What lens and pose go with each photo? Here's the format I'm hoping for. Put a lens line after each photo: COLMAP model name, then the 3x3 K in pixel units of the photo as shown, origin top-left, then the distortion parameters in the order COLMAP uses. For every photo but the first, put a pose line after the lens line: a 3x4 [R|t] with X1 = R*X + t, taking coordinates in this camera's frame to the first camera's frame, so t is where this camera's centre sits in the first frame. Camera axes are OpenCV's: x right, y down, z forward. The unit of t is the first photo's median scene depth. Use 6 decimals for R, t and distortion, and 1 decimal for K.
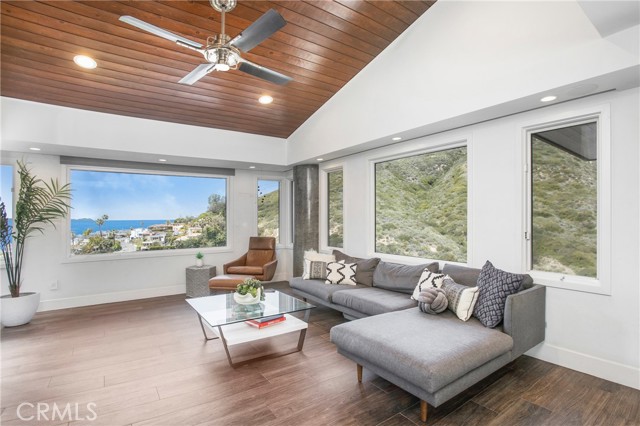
lens RADIAL K [[306.4, 0, 311.2], [0, 306.4, 218.8], [0, 0, 1]] dist [-0.014735, 0.002761]
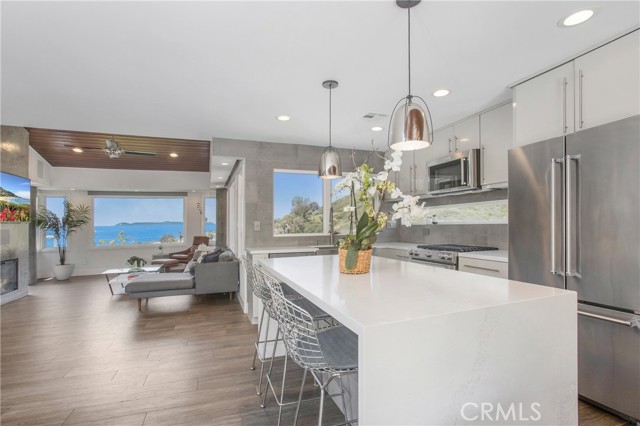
lens RADIAL K [[306.4, 0, 310.4], [0, 306.4, 221.2], [0, 0, 1]] dist [-0.014735, 0.002761]
pose [[0.963253, -0.006615, -0.268514, 1.014259], [0.007972, 0.999960, 0.003964, -0.023264], [0.268478, -0.005959, 0.963268, -0.430592]]
